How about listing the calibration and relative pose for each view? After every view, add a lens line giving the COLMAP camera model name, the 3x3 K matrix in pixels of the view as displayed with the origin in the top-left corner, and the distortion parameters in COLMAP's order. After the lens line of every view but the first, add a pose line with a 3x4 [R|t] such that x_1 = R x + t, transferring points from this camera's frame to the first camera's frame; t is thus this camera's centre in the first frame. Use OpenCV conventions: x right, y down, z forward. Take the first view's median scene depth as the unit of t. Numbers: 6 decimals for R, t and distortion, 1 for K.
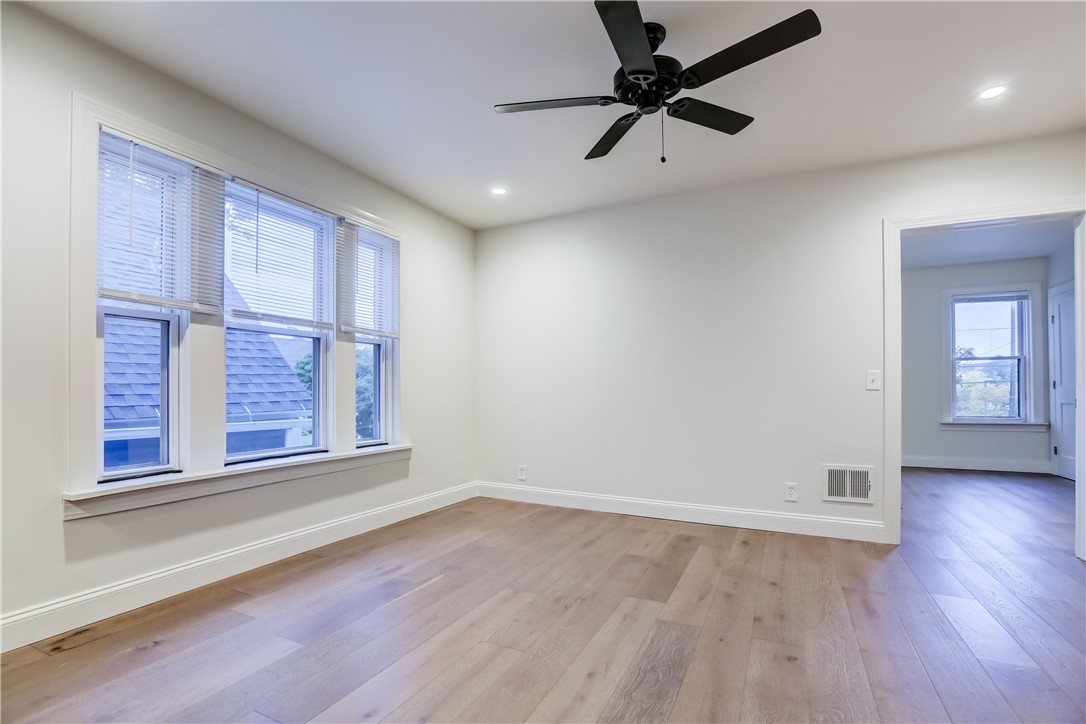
lens RADIAL K [[508.9, 0, 551.6], [0, 508.9, 384.5], [0, 0, 1]] dist [-0.042074, 0.013274]
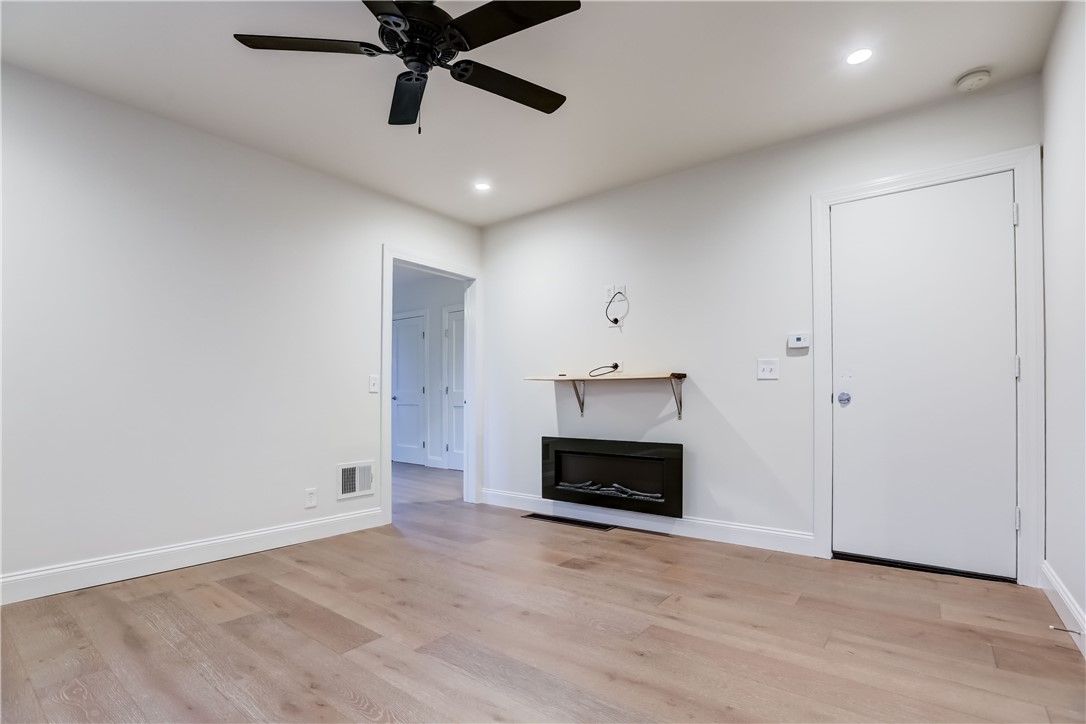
lens RADIAL K [[508.9, 0, 535.6], [0, 508.9, 395.6], [0, 0, 1]] dist [-0.042074, 0.013274]
pose [[0.220412, 0.003459, 0.975401, -0.400028], [-0.017053, 0.999855, 0.000307, 0.011773], [-0.975258, -0.016701, 0.220439, 0.404337]]
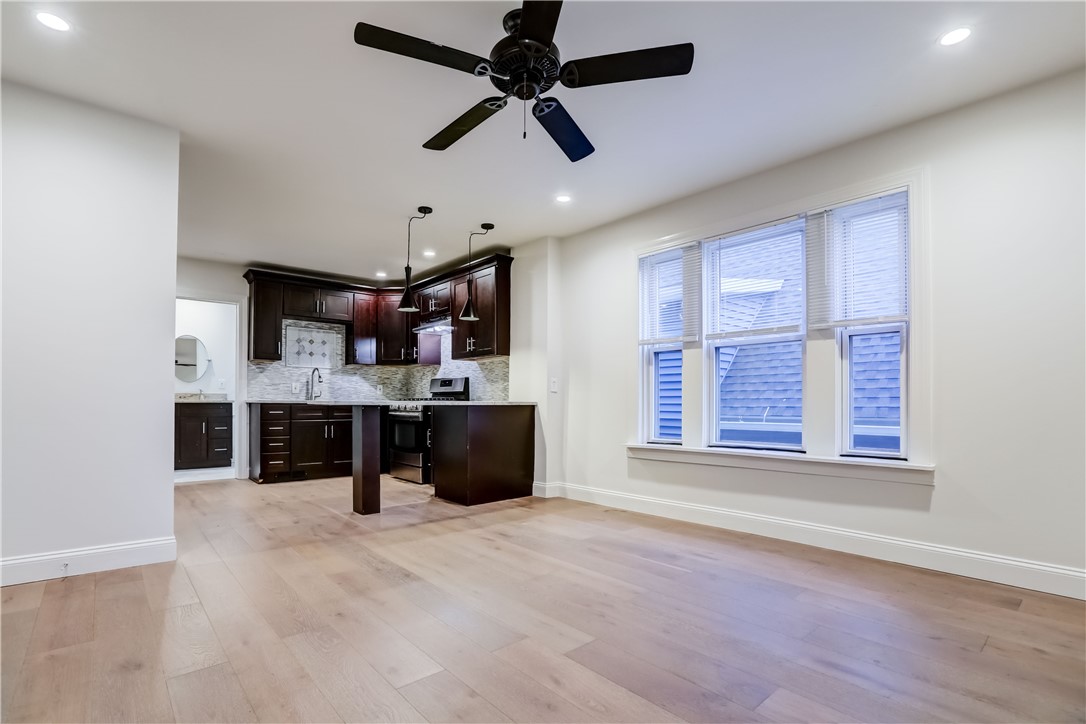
lens RADIAL K [[508.9, 0, 517.5], [0, 508.9, 398.4], [0, 0, 1]] dist [-0.042074, 0.013274]
pose [[-0.422116, -0.000118, -0.906542, 0.703646], [0.014380, 0.999873, -0.006826, 0.024031], [0.906428, -0.015918, -0.422061, 0.918300]]
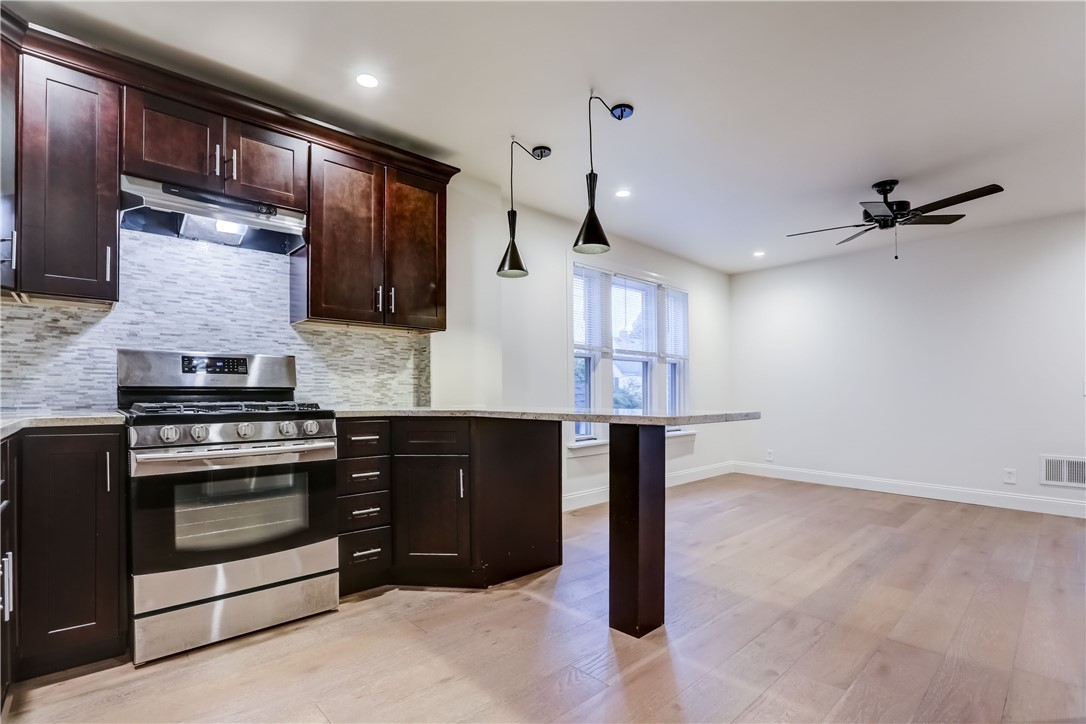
lens RADIAL K [[508.9, 0, 552.2], [0, 508.9, 392.8], [0, 0, 1]] dist [-0.042074, 0.013274]
pose [[0.934090, 0.001755, -0.357033, -0.168355], [0.003423, 0.999898, 0.013871, -0.017322], [0.357021, -0.014179, 0.933989, -0.629076]]
